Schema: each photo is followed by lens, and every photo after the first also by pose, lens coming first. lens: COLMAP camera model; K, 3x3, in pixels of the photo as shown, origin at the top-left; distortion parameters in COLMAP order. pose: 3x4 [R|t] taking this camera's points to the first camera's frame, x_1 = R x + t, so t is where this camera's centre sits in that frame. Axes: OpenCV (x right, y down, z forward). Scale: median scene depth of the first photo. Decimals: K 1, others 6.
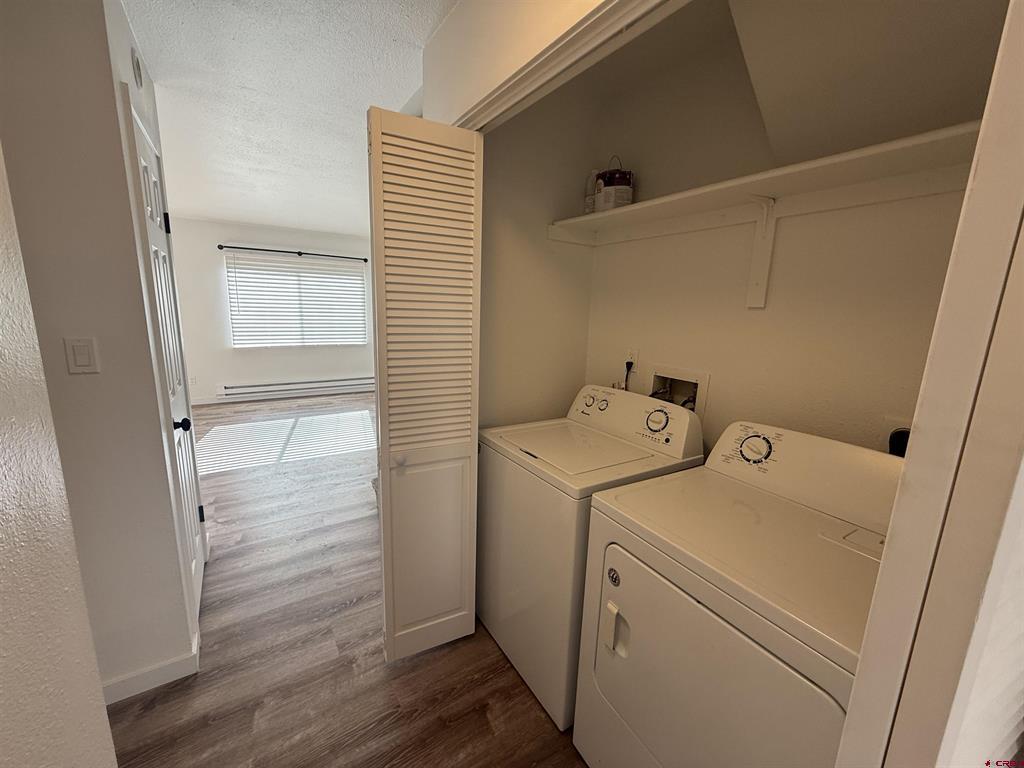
lens RADIAL K [[408.0, 0, 508.7], [0, 408.0, 384.5], [0, 0, 1]] dist [-0.000838, 0.000623]
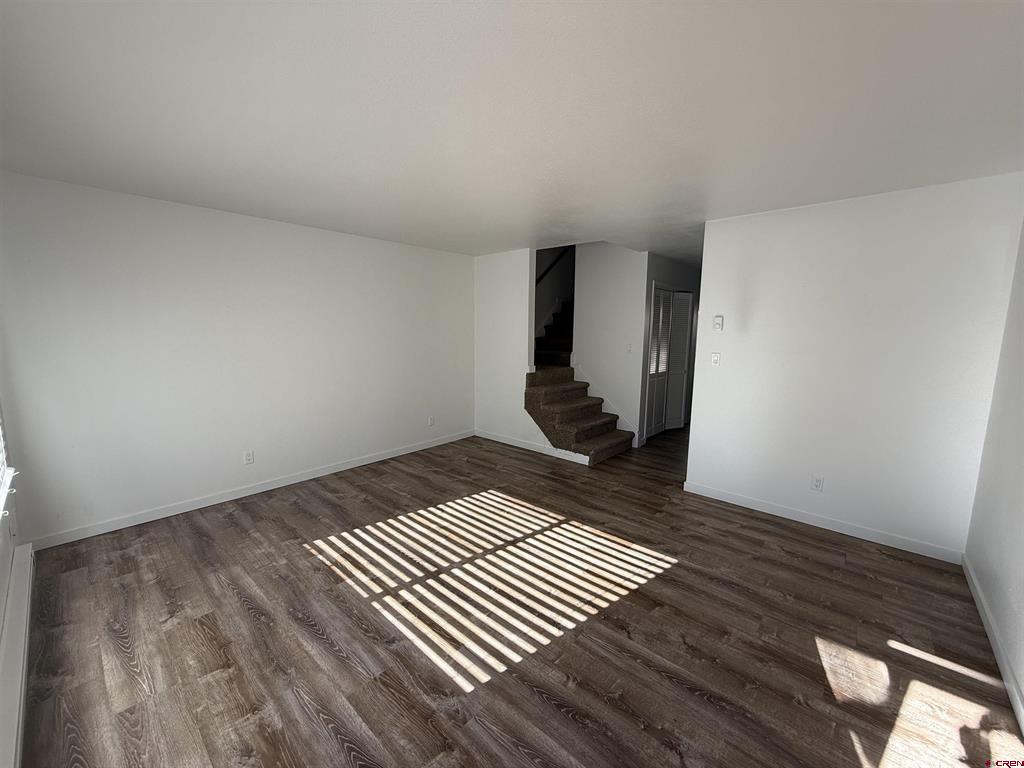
lens RADIAL K [[408.0, 0, 508.7], [0, 408.0, 384.5], [0, 0, 1]] dist [-0.000838, 0.000623]
pose [[-0.266146, -0.165075, 0.949693, -0.838835], [0.162481, 0.963448, 0.213000, -0.191231], [-0.950140, 0.210996, -0.229597, 0.804308]]
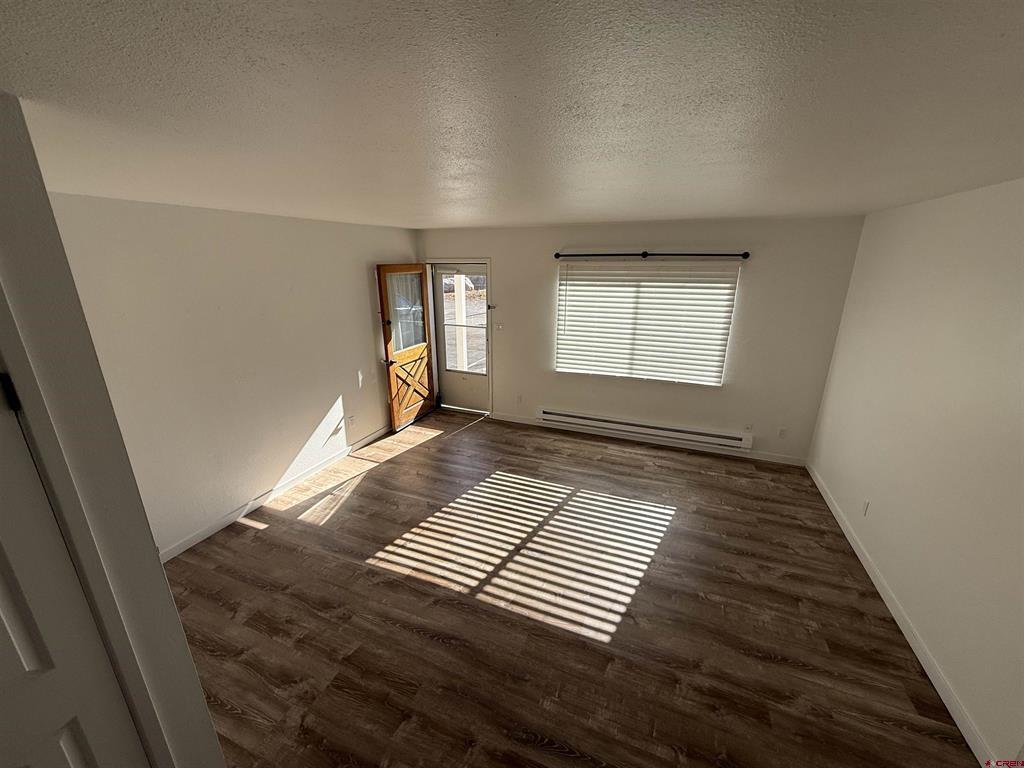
lens RADIAL K [[408.0, 0, 508.7], [0, 408.0, 384.5], [0, 0, 1]] dist [-0.000838, 0.000623]
pose [[0.572540, 0.210271, -0.792454, -0.030997], [-0.132259, 0.977581, 0.163837, -0.188622], [0.809138, 0.011006, 0.587515, 0.396084]]
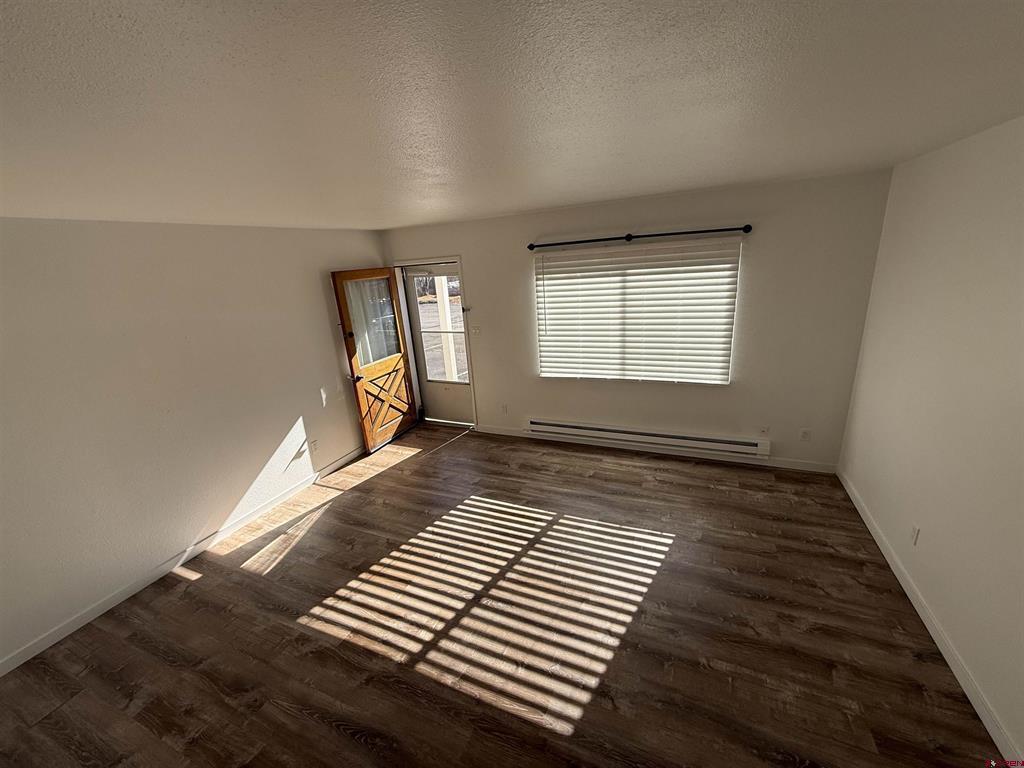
lens RADIAL K [[408.0, 0, 508.7], [0, 408.0, 384.5], [0, 0, 1]] dist [-0.000838, 0.000623]
pose [[0.542365, 0.178825, -0.820891, -0.061830], [-0.065937, 0.983131, 0.170603, -0.200673], [0.837552, -0.038401, 0.545007, 0.513150]]
